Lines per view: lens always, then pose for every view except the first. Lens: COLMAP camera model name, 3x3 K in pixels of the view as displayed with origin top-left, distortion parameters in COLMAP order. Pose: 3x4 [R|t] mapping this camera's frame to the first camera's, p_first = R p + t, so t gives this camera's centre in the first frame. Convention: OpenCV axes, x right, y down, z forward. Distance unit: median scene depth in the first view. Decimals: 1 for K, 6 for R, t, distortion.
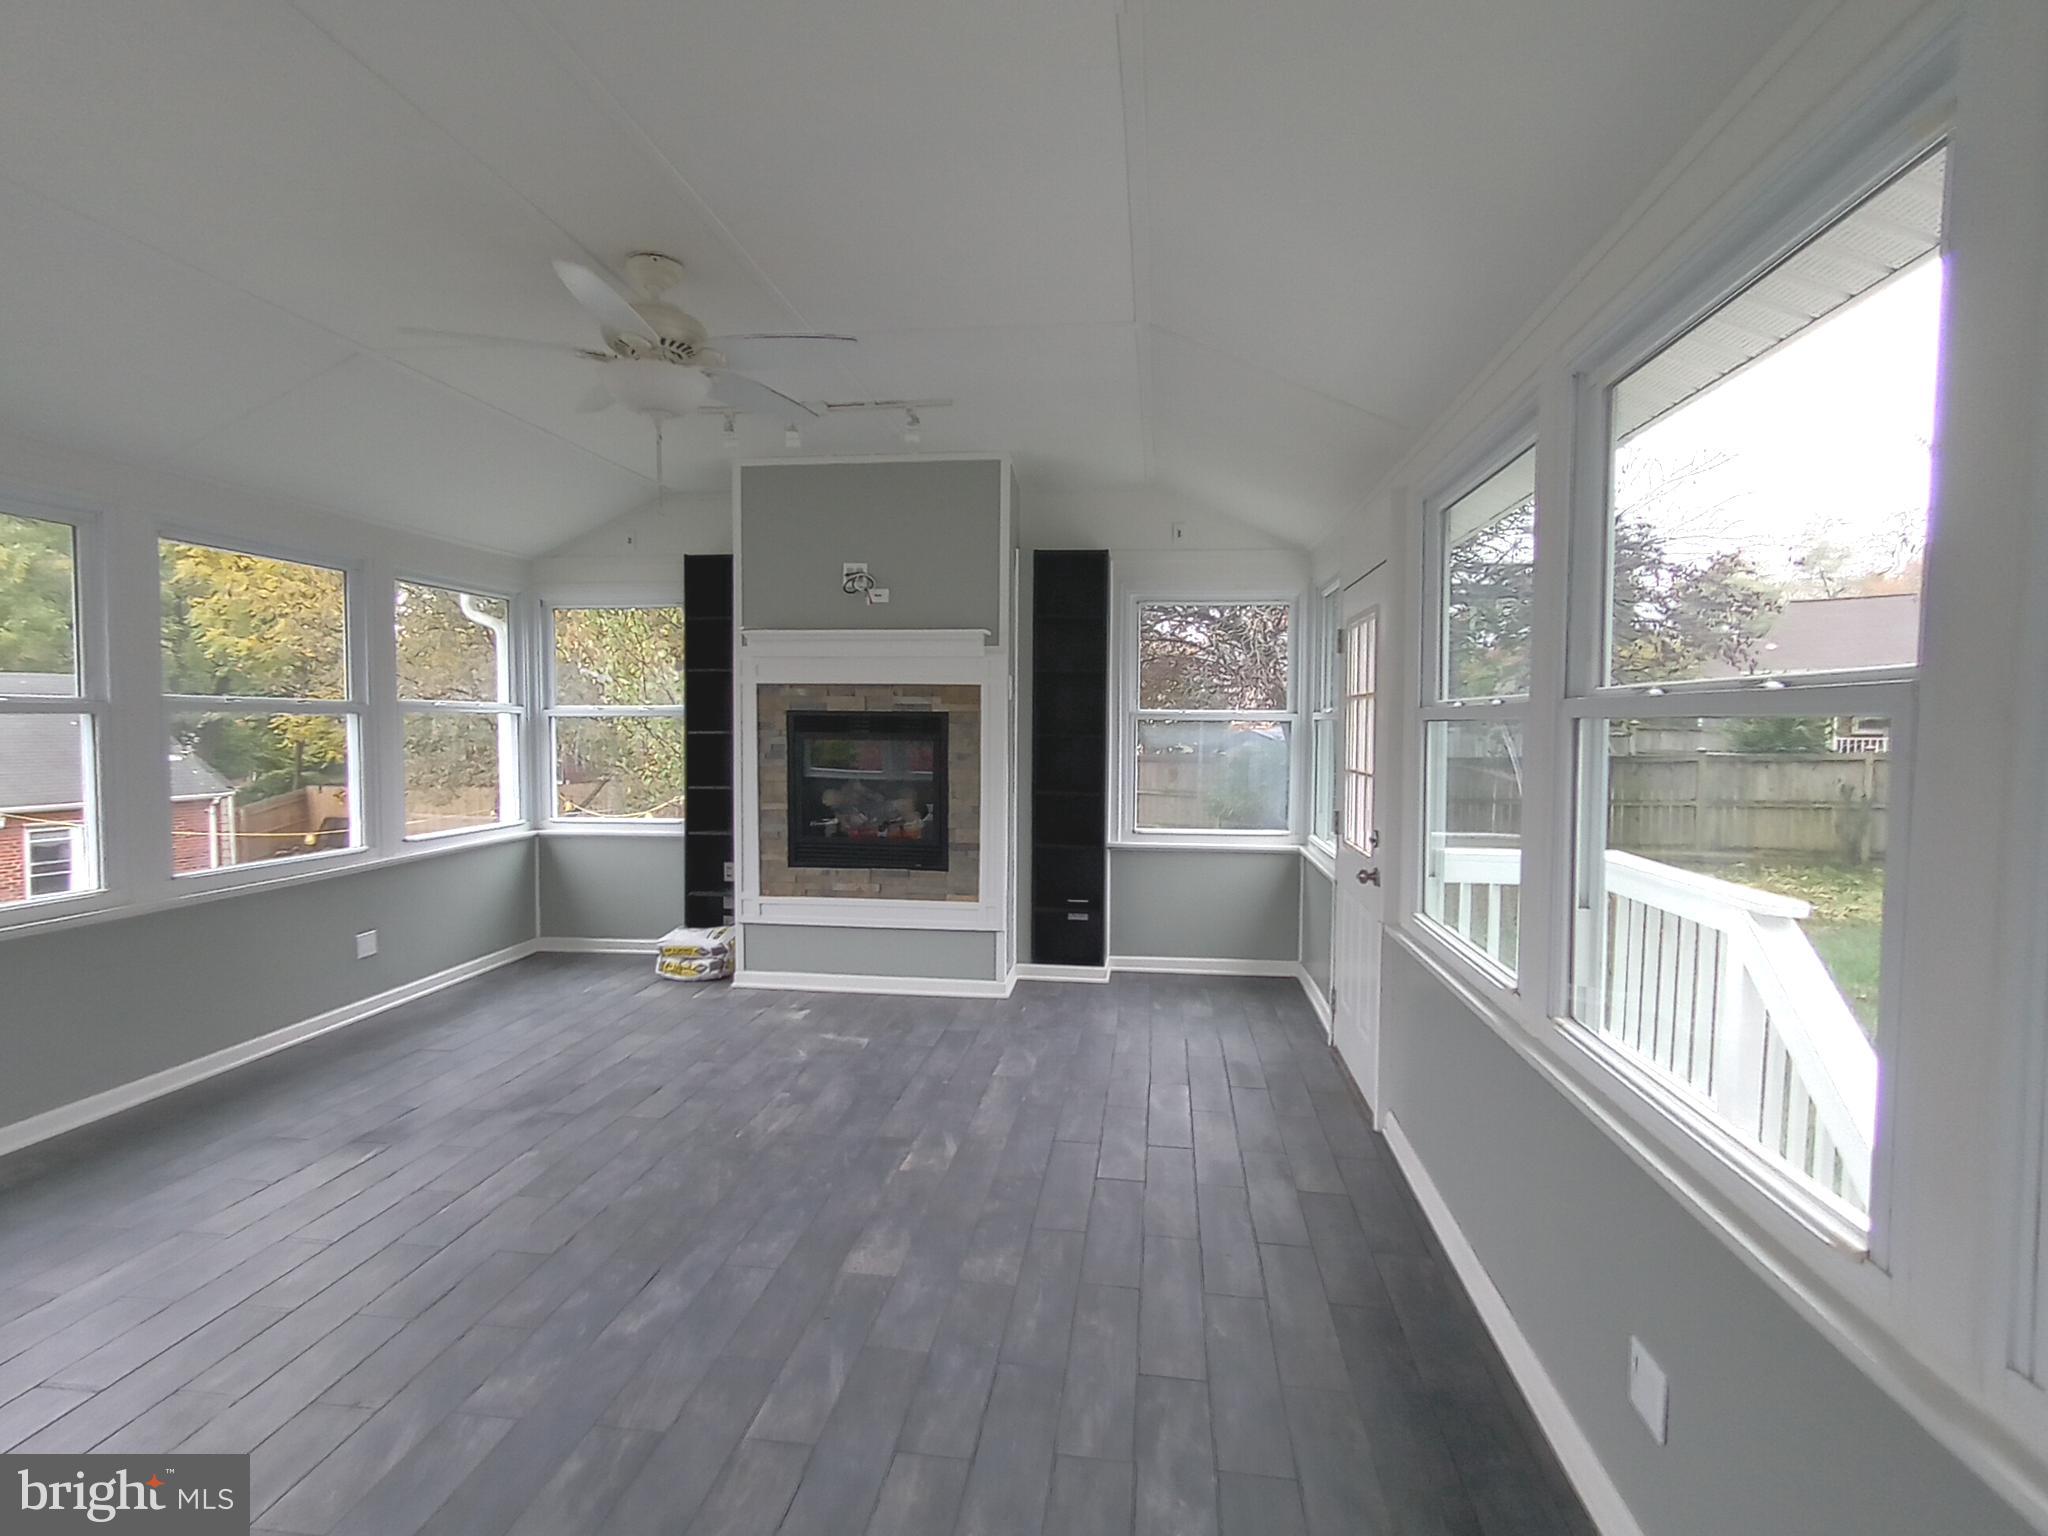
lens RADIAL K [[1009.4, 0, 1036.9], [0, 1009.4, 772.3], [0, 0, 1]] dist [0.004310, -0.003029]
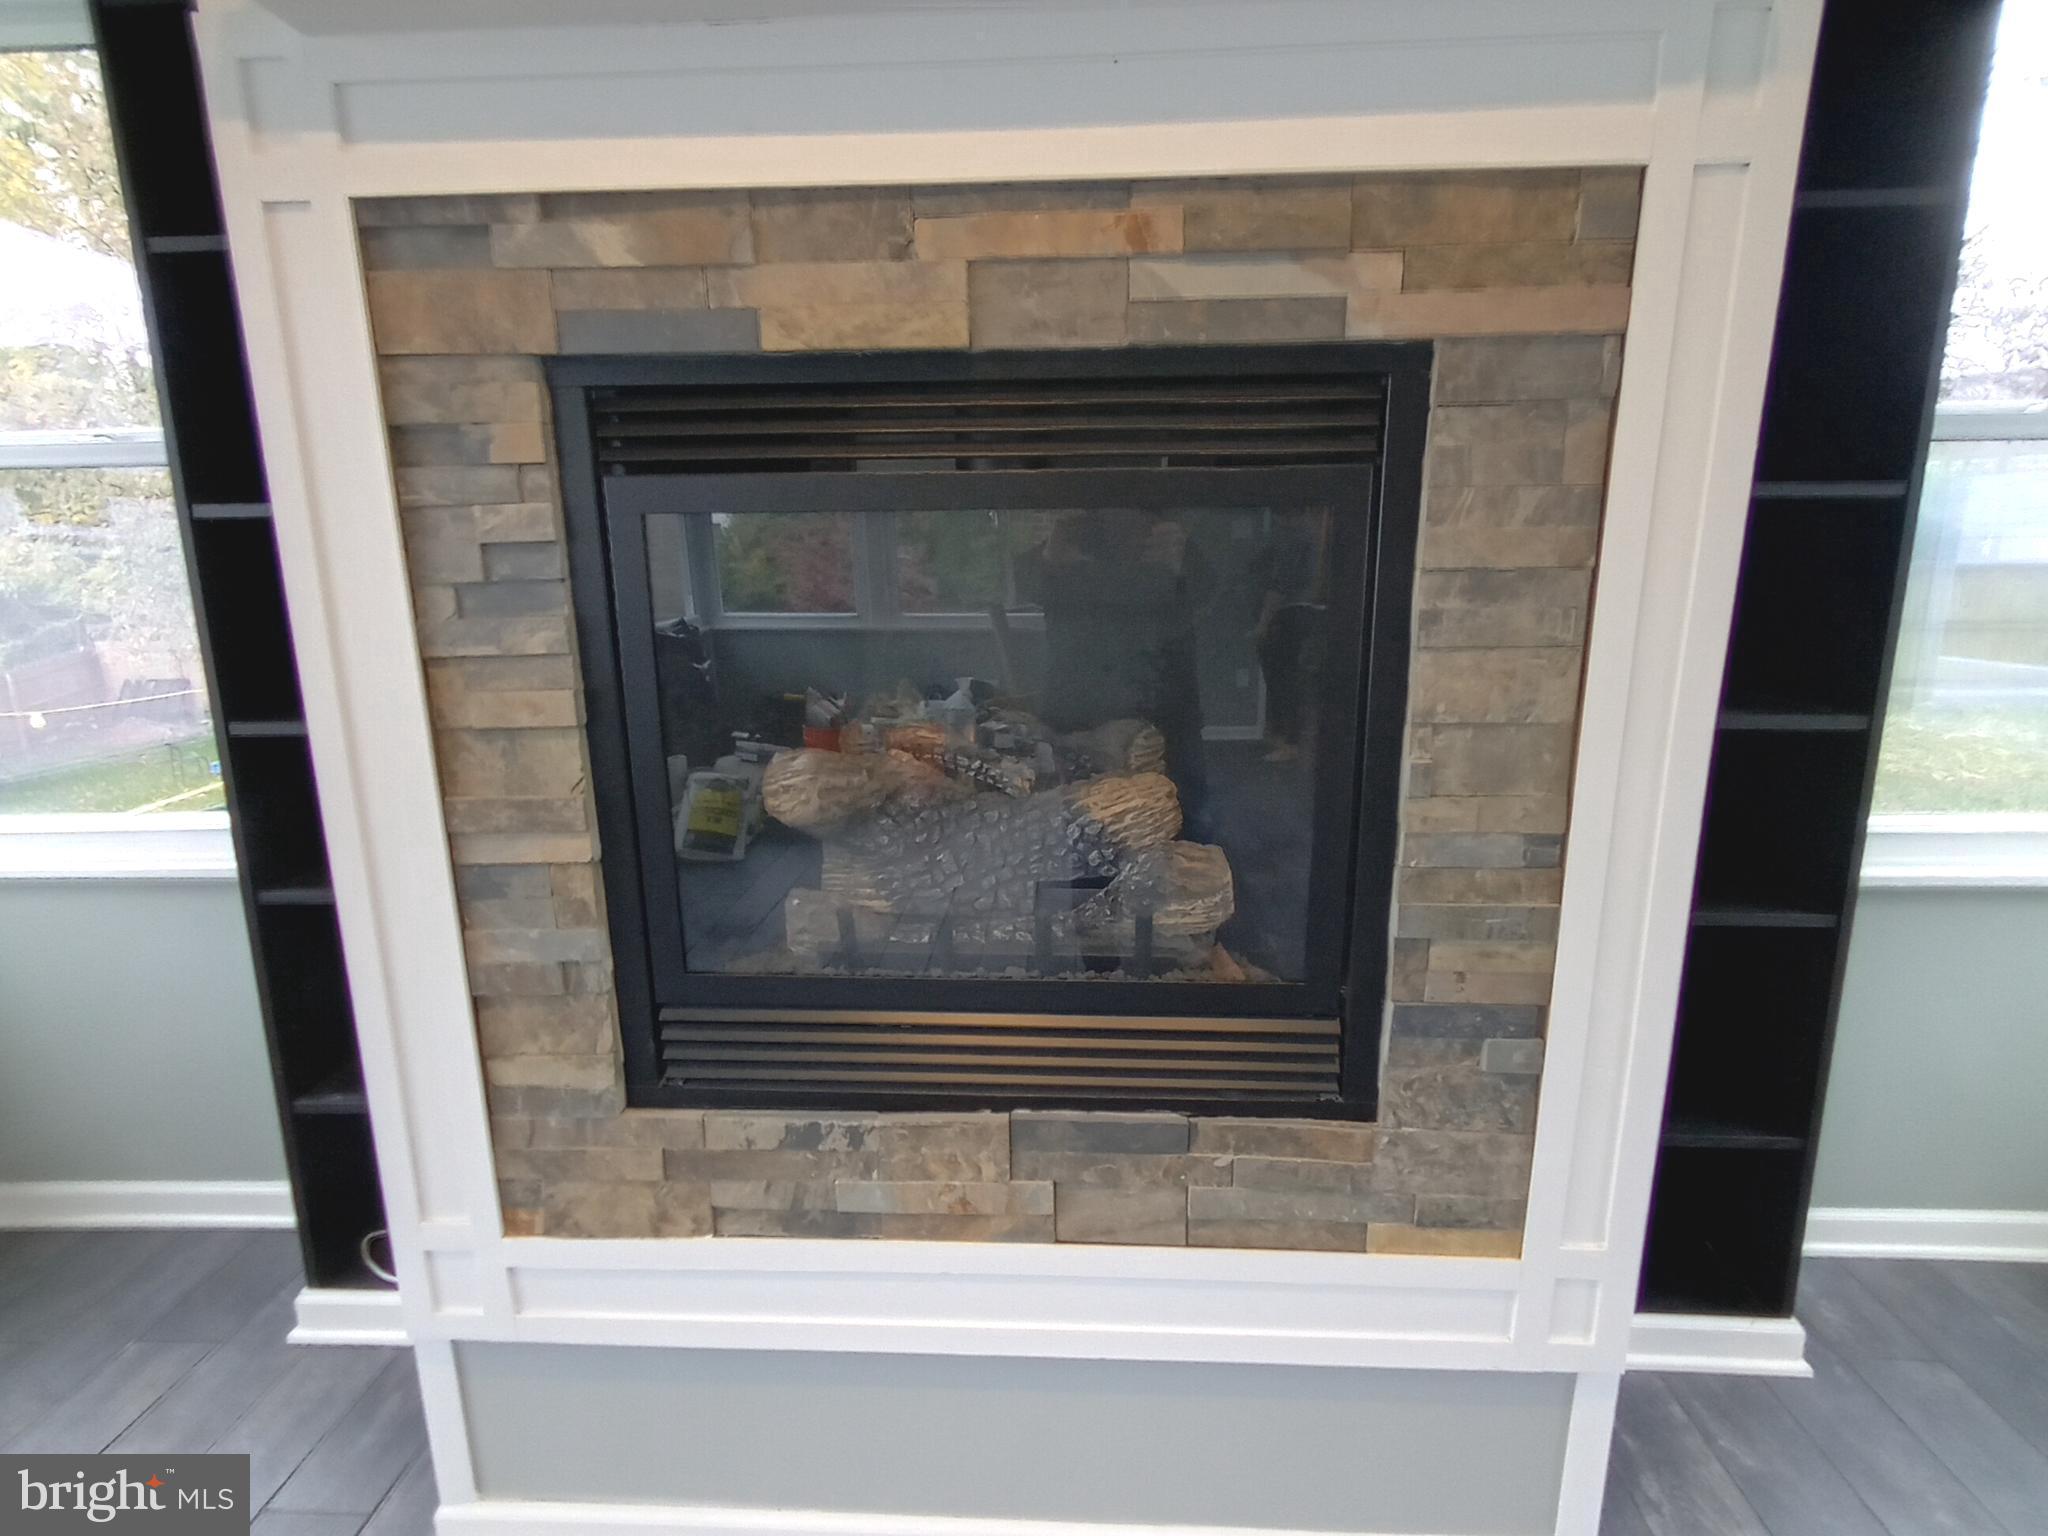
lens RADIAL K [[1009.4, 0, 1008.2], [0, 1009.4, 776.7], [0, 0, 1]] dist [0.004310, -0.003029]
pose [[0.996221, -0.035920, 0.079075, -0.178853], [0.022167, 0.985473, 0.168379, -0.013495], [-0.083974, -0.165990, 0.982546, 0.793712]]
